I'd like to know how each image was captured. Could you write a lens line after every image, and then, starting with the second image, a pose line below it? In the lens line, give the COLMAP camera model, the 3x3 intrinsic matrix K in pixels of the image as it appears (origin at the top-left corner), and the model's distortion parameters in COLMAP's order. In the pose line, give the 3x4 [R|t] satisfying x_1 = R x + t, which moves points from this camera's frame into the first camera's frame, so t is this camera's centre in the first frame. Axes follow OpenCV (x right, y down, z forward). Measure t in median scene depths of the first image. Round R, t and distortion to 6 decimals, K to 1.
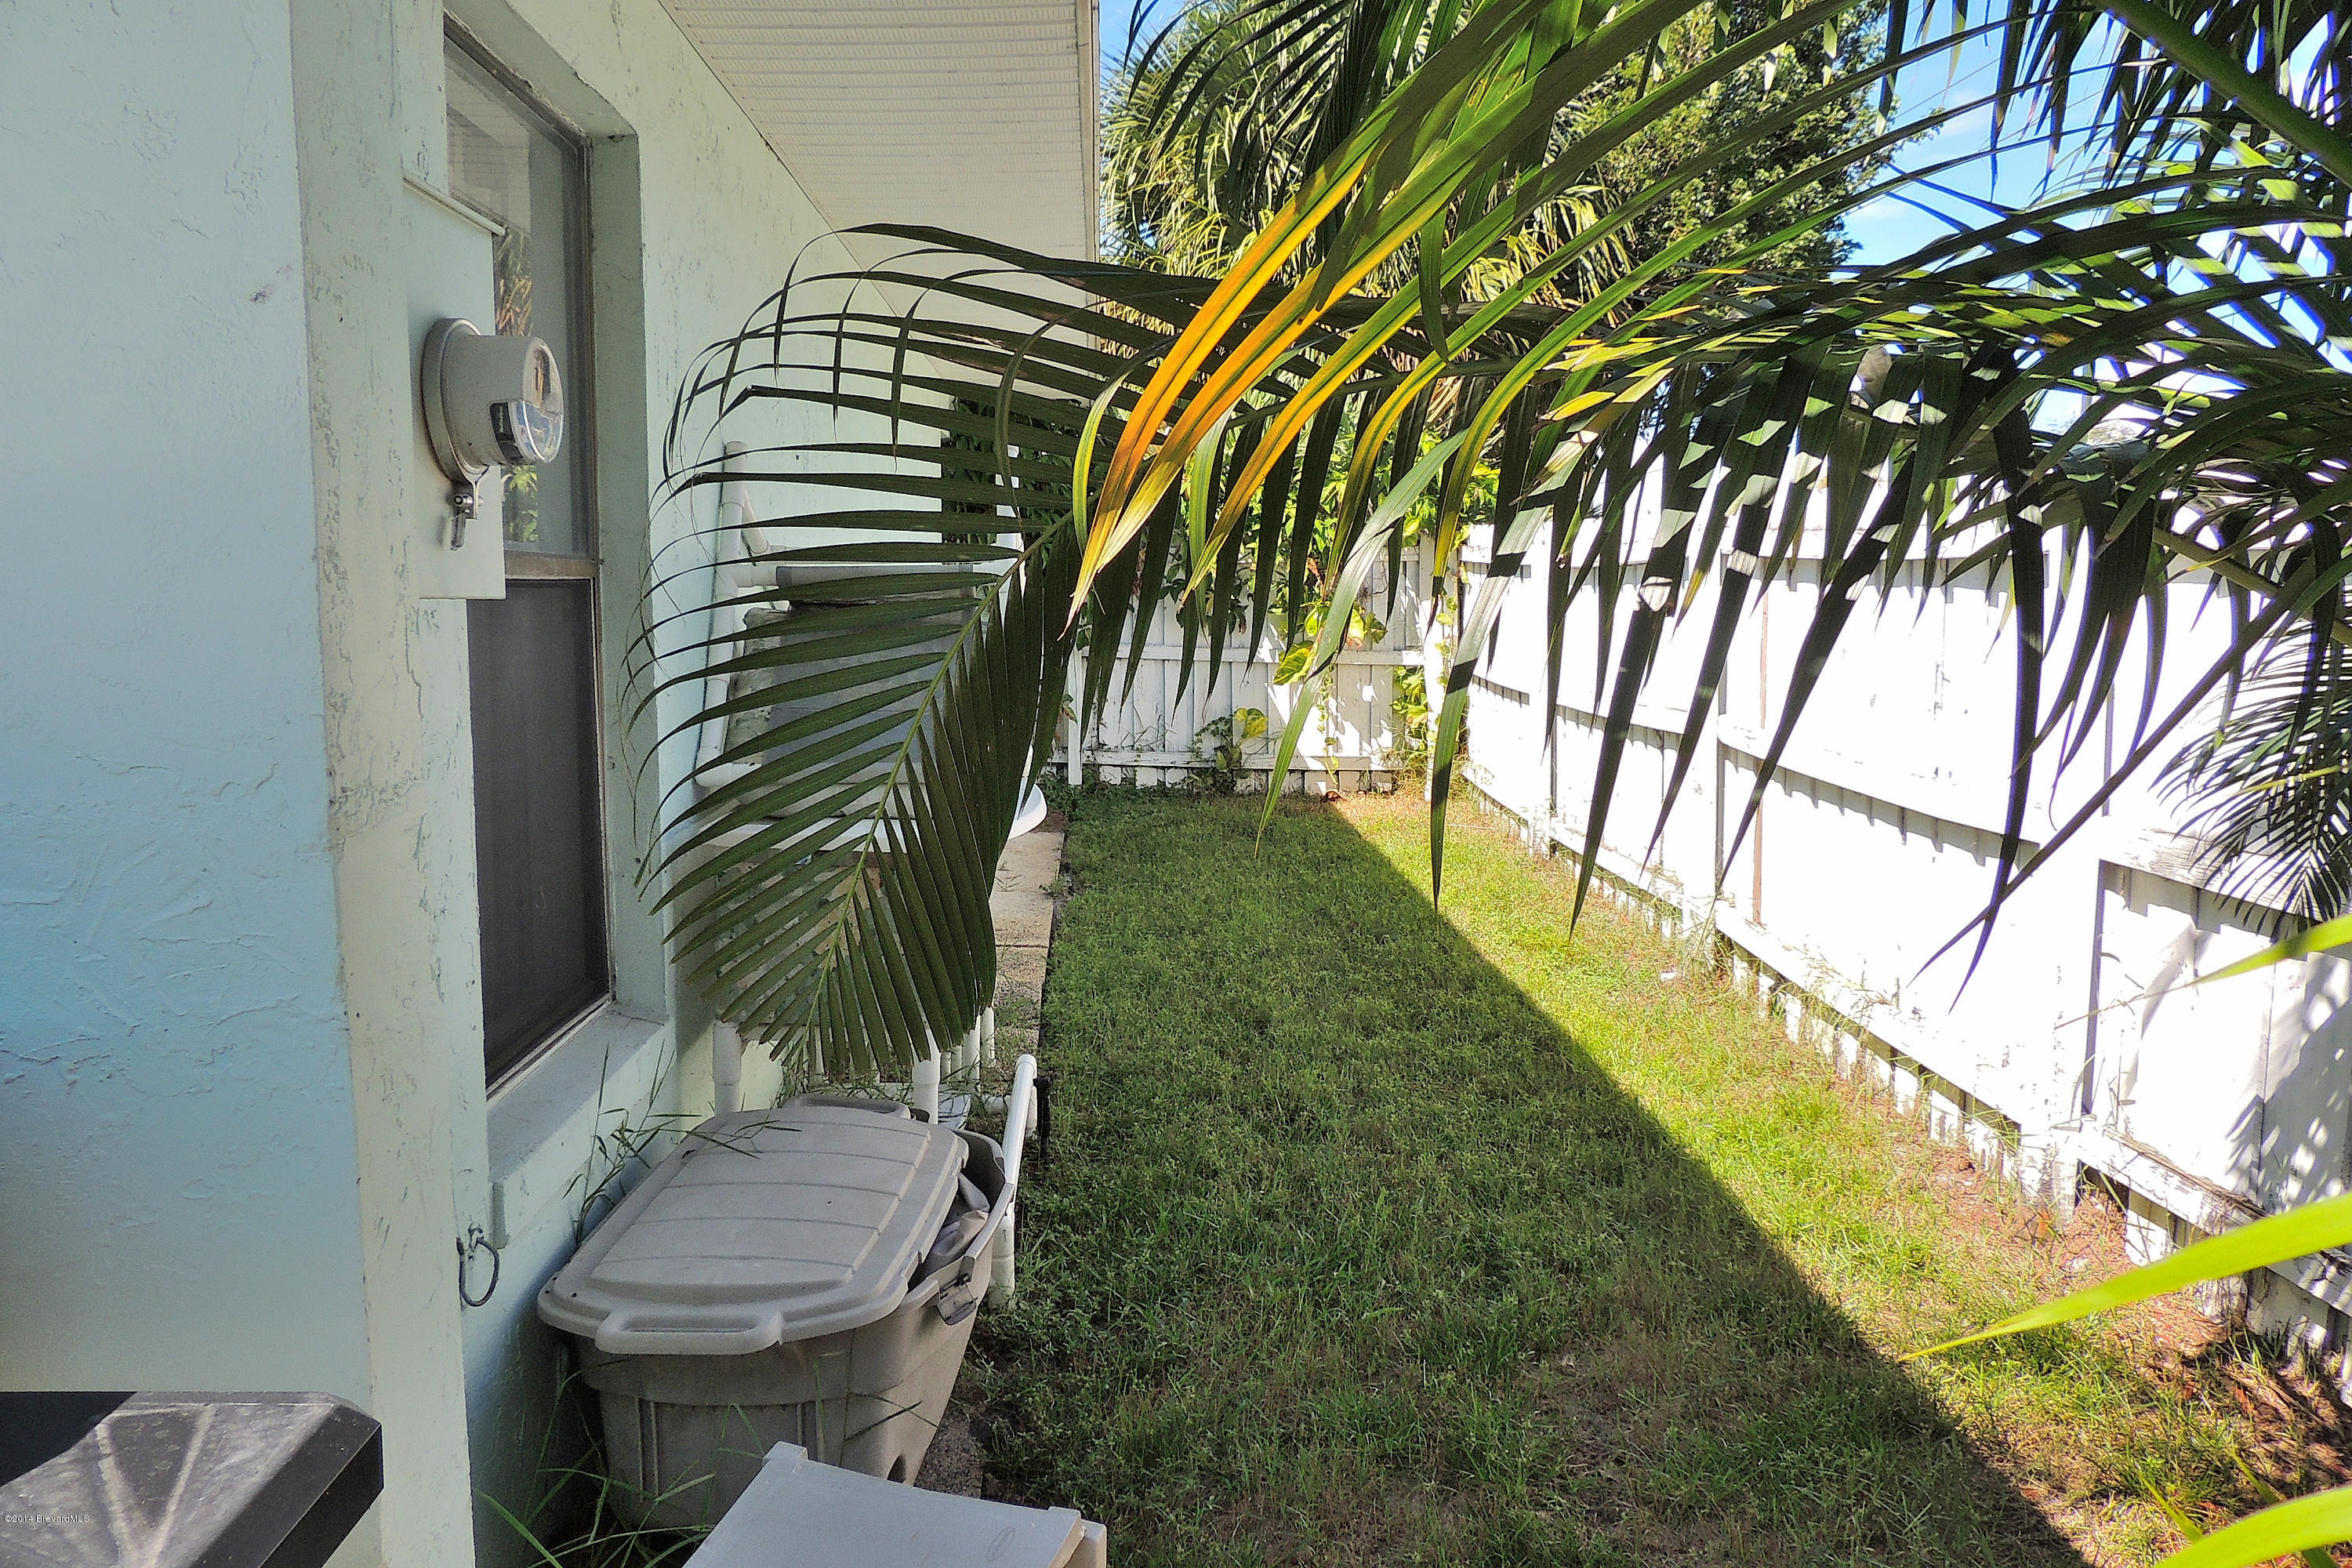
lens RADIAL K [[1679.3, 0, 1175.8], [0, 1679.3, 780.2], [0, 0, 1]] dist [-0.029181, 0.005301]
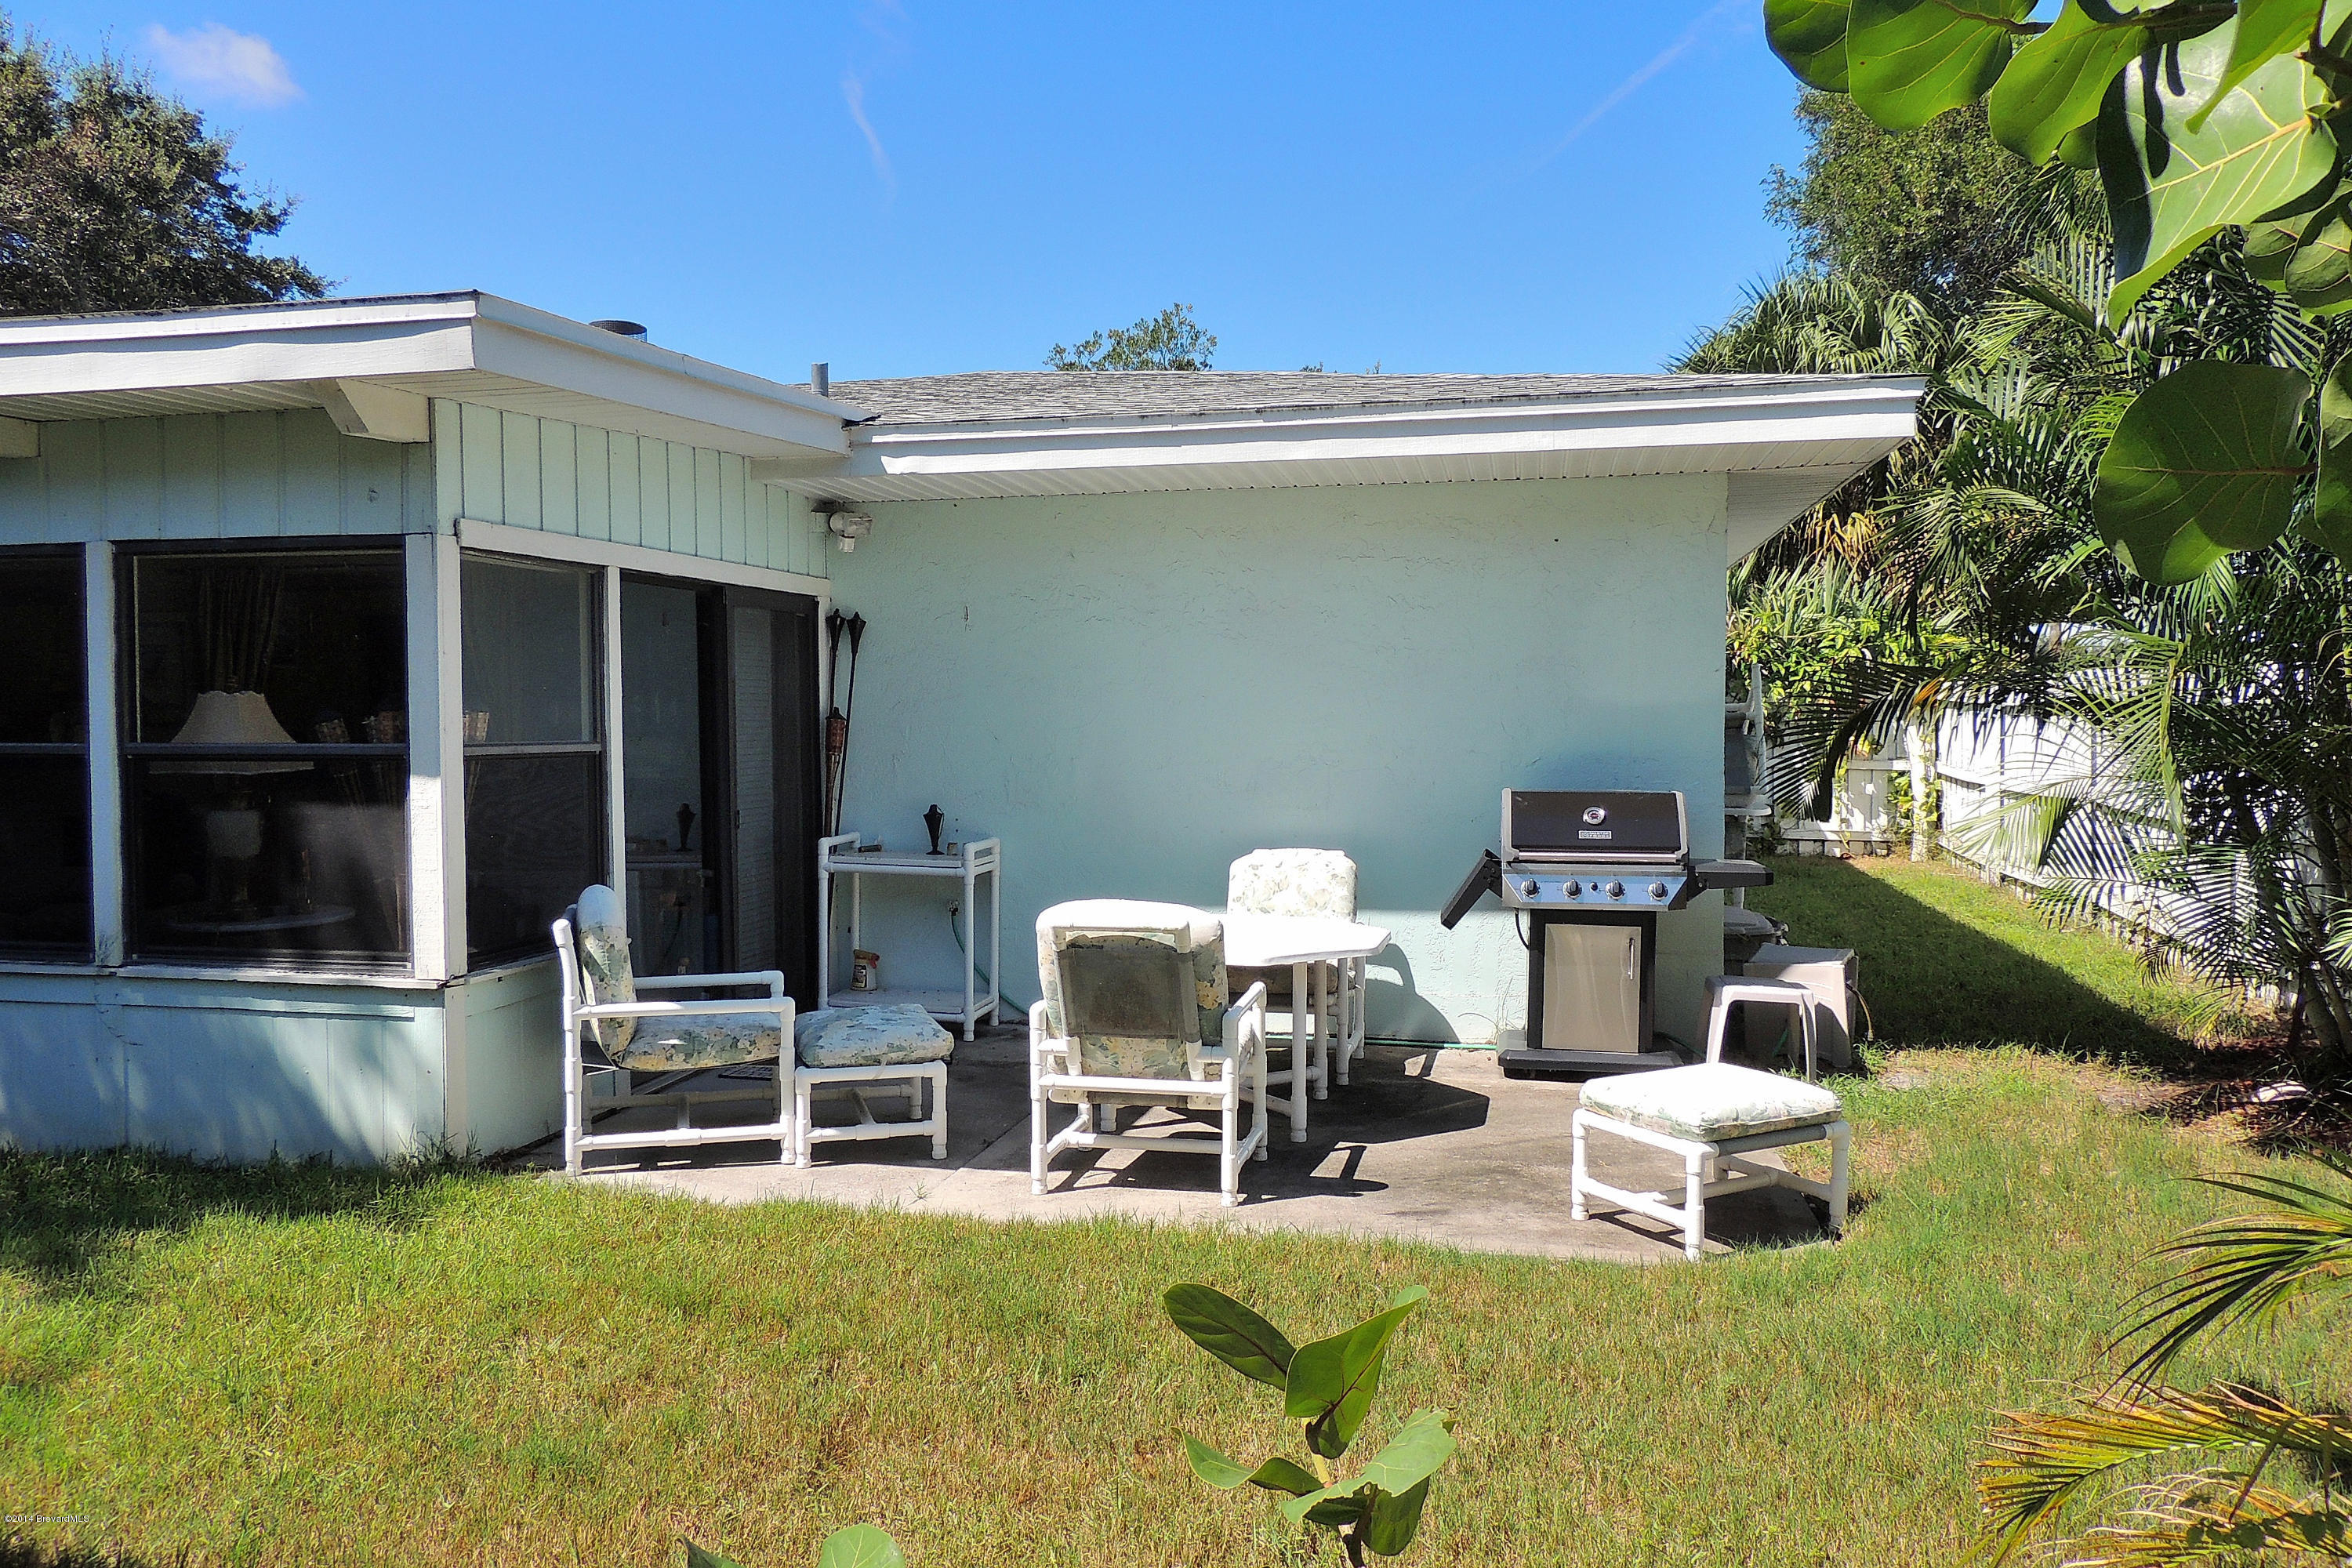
lens RADIAL K [[1679.3, 0, 1184.8], [0, 1679.3, 792.2], [0, 0, 1]] dist [-0.029181, 0.005301]
pose [[0.970280, 0.007629, -0.241866, -0.115779], [-0.023624, 0.997715, -0.063301, 0.059107], [0.240830, 0.067134, 0.968243, -0.574951]]
